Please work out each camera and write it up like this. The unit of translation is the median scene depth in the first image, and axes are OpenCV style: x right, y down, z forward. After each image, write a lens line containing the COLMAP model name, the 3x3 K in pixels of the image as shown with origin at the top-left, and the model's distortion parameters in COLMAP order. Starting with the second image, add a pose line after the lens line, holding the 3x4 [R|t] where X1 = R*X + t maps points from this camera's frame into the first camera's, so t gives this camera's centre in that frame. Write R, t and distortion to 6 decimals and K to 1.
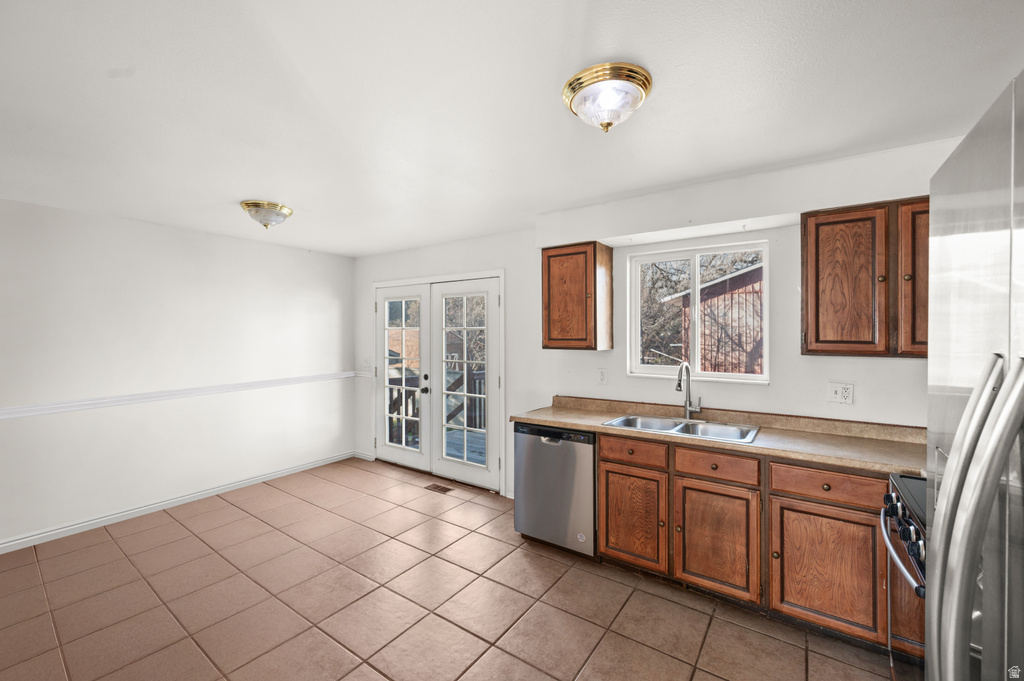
lens RADIAL K [[421.4, 0, 517.3], [0, 421.4, 329.6], [0, 0, 1]] dist [-0.000994, 0.000072]
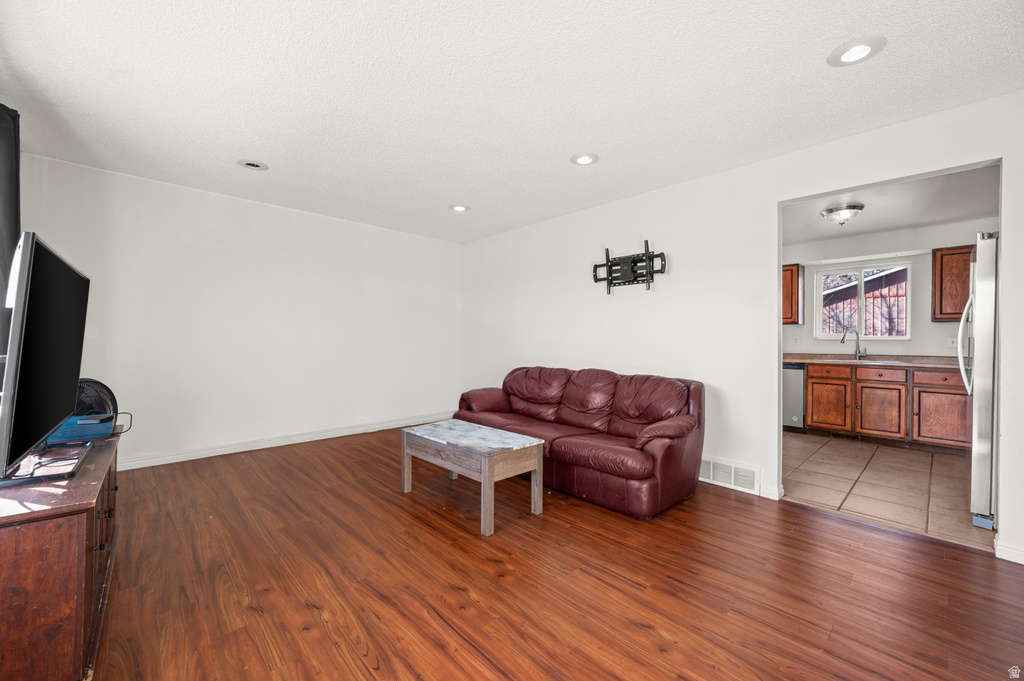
lens RADIAL K [[405.2, 0, 517.9], [0, 405.2, 337.6], [0, 0, 1]] dist [-0.001475, -0.000239]
pose [[0.978891, 0.012352, -0.204008, -0.690874], [-0.012540, 0.999921, 0.000372, 0.133773], [0.203997, 0.002194, 0.978969, -1.034927]]
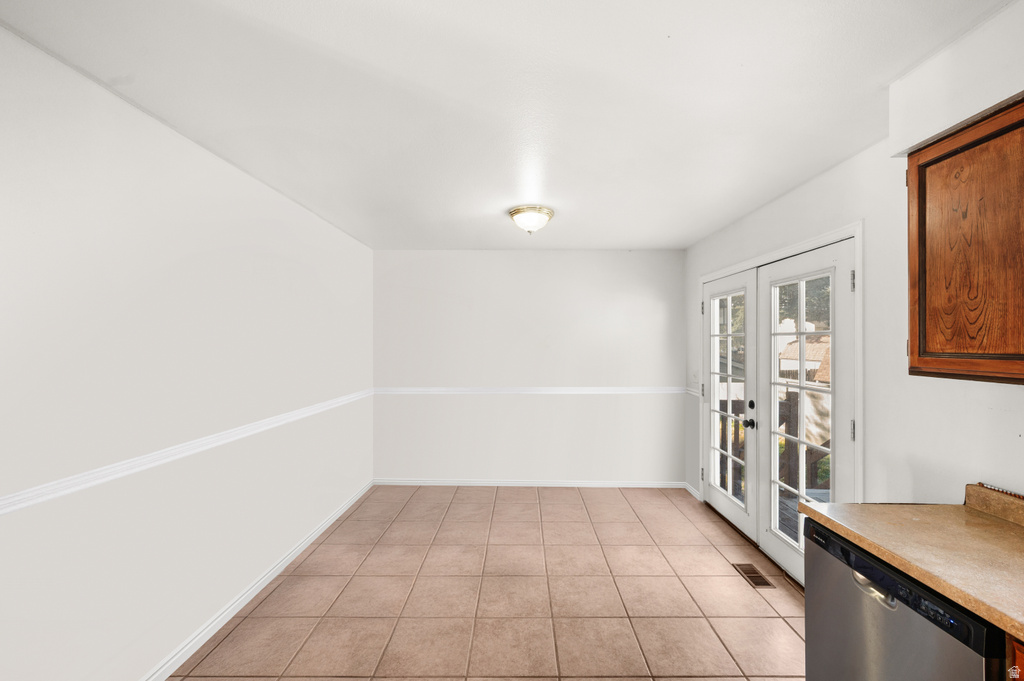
lens RADIAL K [[434.2, 0, 515.7], [0, 434.2, 344.1], [0, 0, 1]] dist [-0.000805, -0.000082]
pose [[0.563854, 0.002969, -0.825869, 0.242918], [0.010383, 0.999889, 0.010684, 0.003454], [0.825809, -0.014599, 0.563761, 0.451875]]
